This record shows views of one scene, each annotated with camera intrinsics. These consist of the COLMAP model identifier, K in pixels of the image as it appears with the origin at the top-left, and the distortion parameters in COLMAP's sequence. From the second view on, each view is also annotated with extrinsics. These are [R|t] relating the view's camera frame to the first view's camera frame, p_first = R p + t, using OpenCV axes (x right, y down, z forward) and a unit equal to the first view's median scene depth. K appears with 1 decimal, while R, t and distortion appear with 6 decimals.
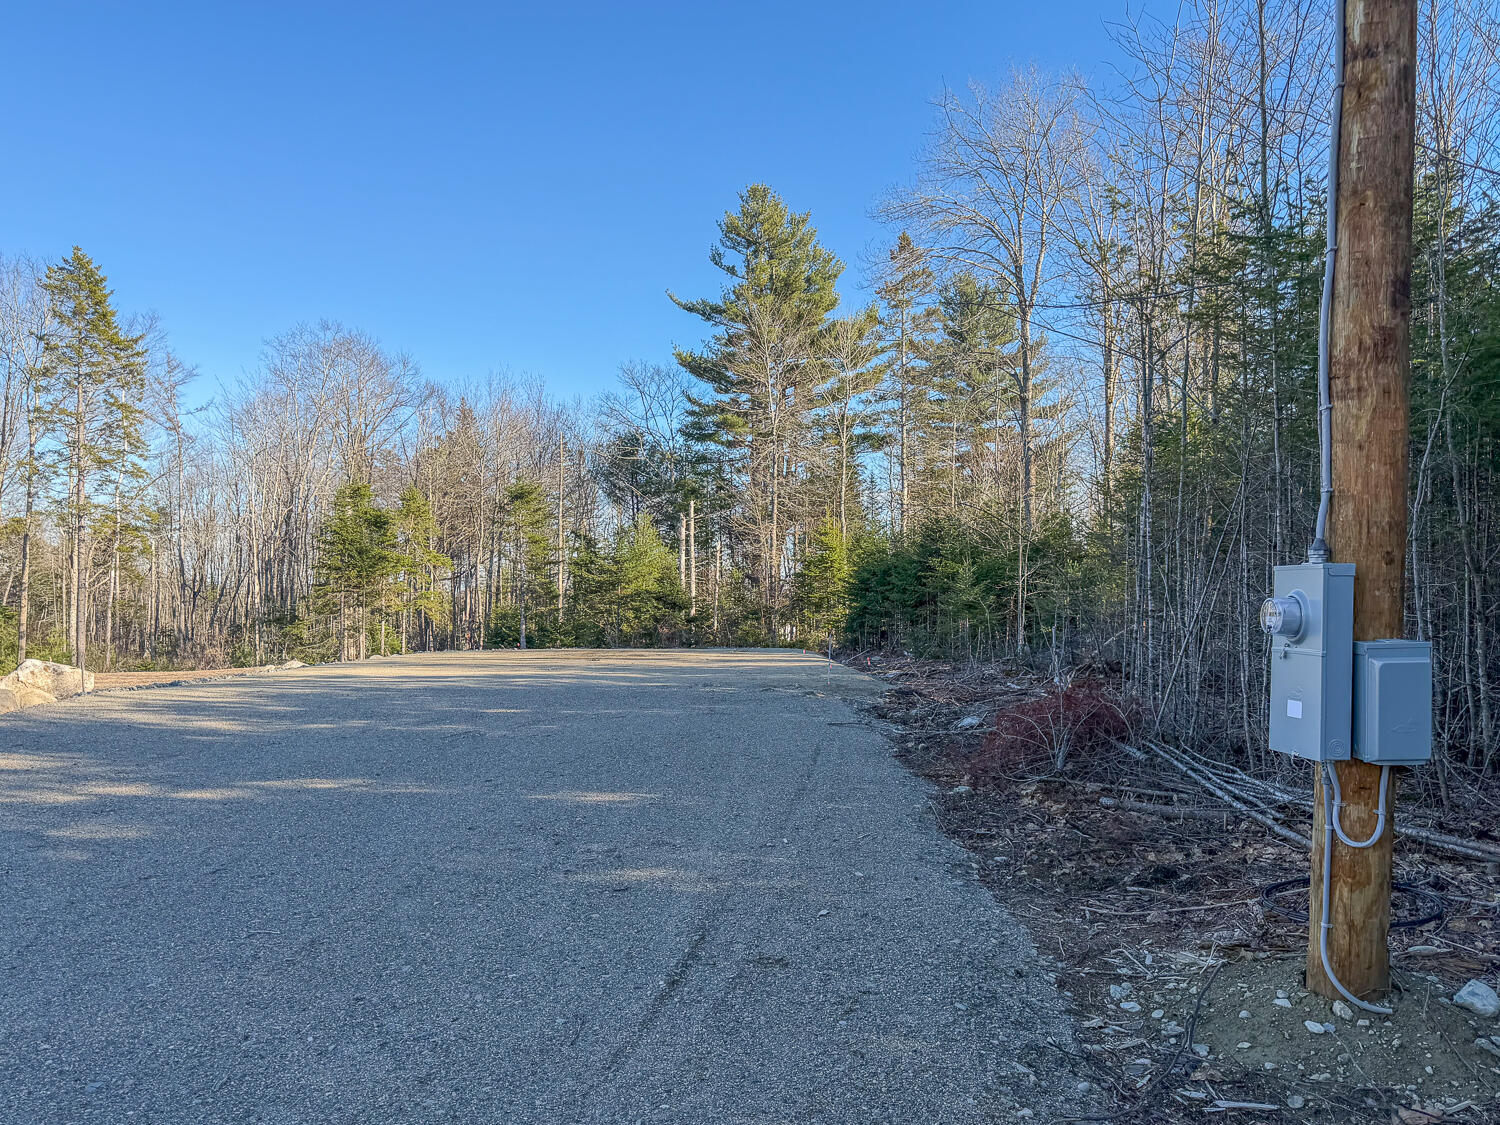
lens RADIAL K [[1118.4, 0, 749.9], [0, 1118.4, 636.4], [0, 0, 1]] dist [0.001105, -0.002688]
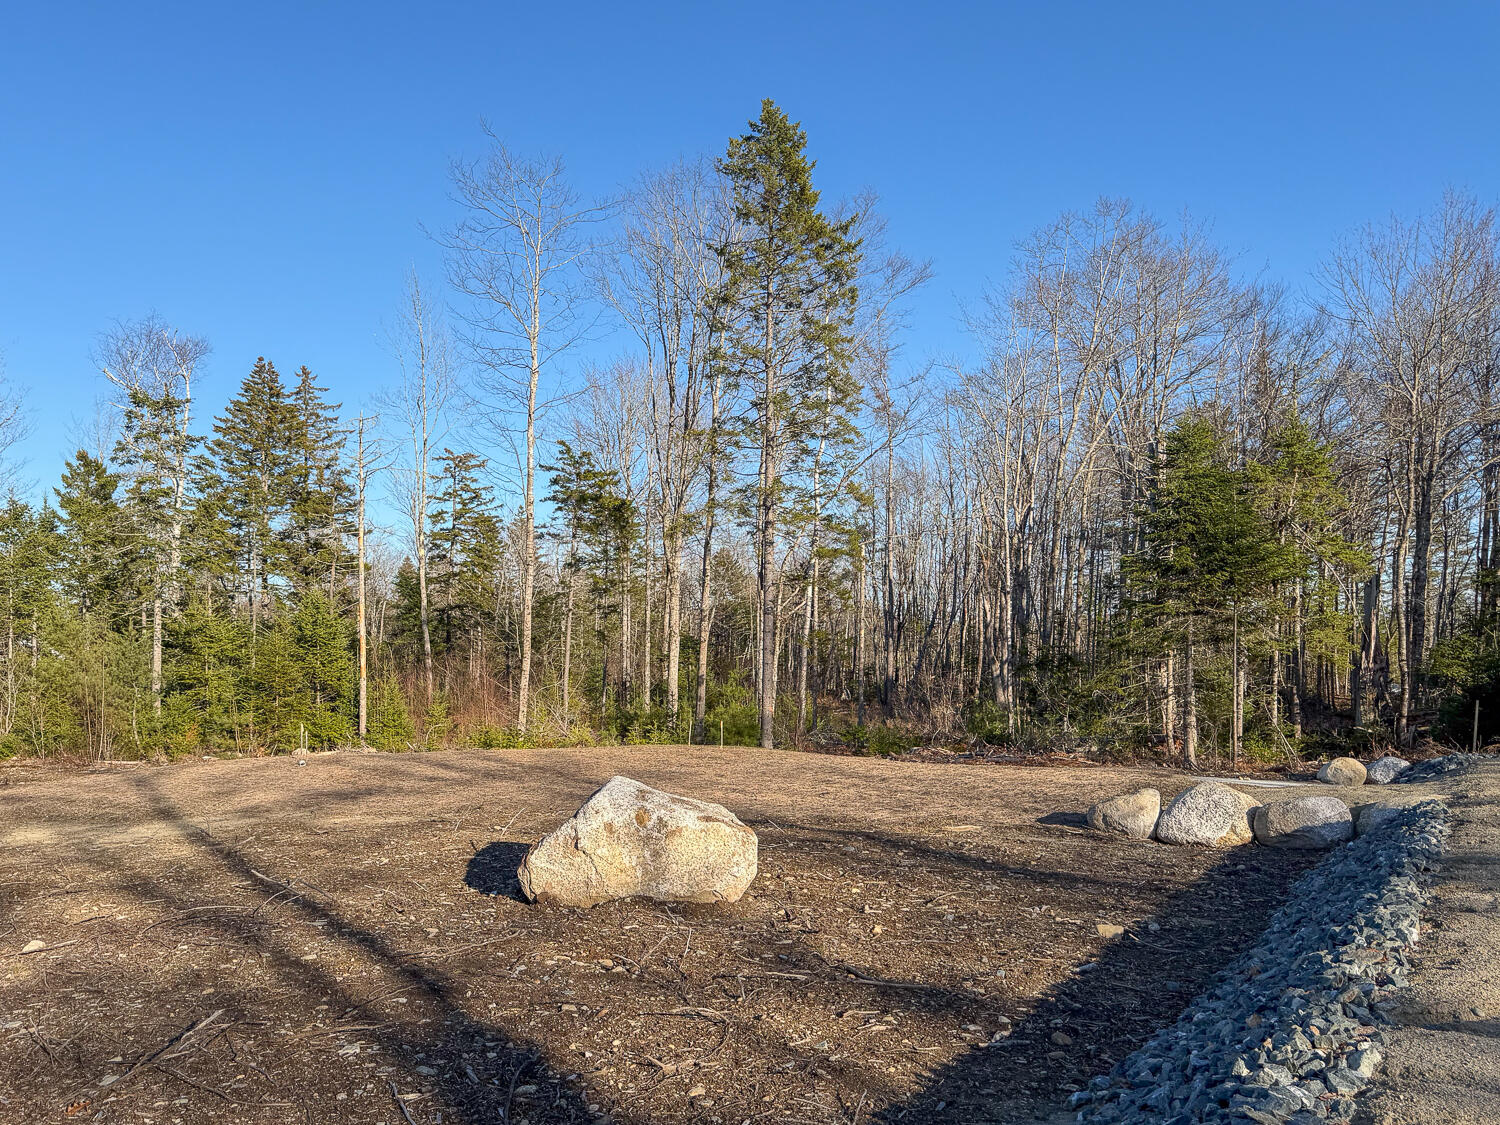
lens RADIAL K [[1177.9, 0, 639.0], [0, 1177.9, 655.6], [0, 0, 1]] dist [-0.001347, -0.009365]
pose [[0.787980, 0.006839, -0.615663, -0.220082], [-0.015084, 0.999853, -0.008198, -0.012204], [0.615516, 0.015746, 0.787967, 0.390326]]
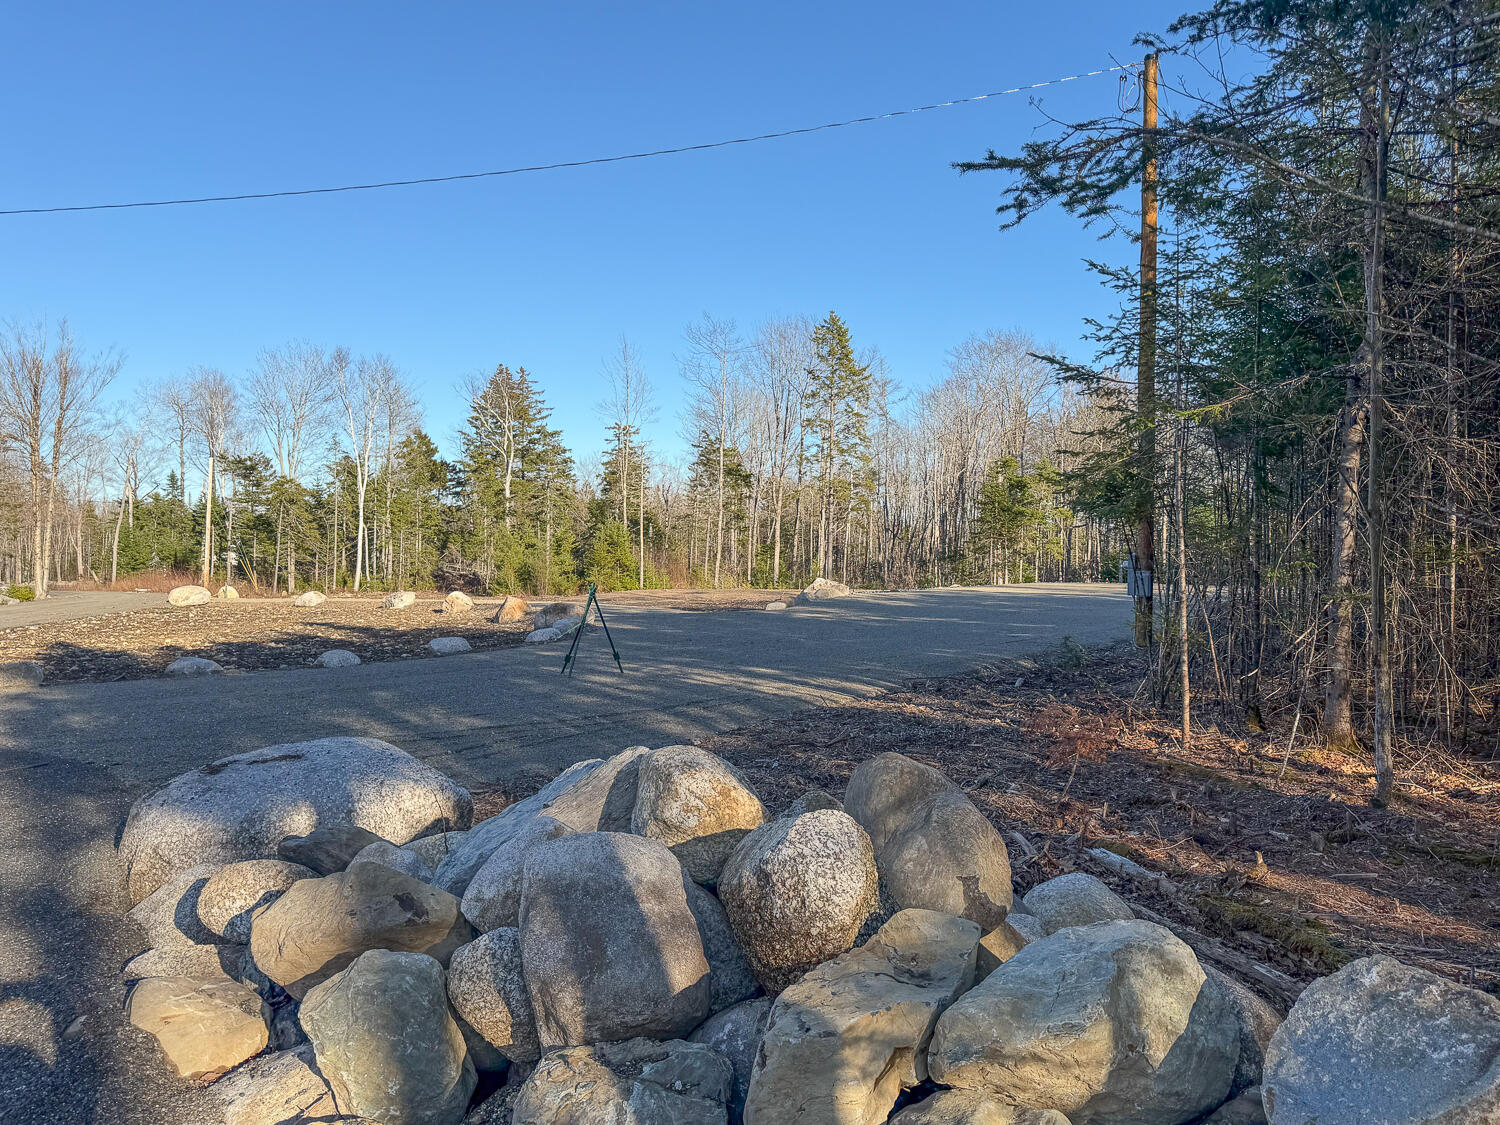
lens RADIAL K [[1161.9, 0, 825.0], [0, 1161.9, 563.8], [0, 0, 1]] dist [0.000739, 0.000952]
pose [[0.869991, 0.015861, -0.492813, 0.167906], [-0.020215, 0.999789, -0.003510, 0.001661], [0.492654, 0.013016, 0.870128, -0.360841]]
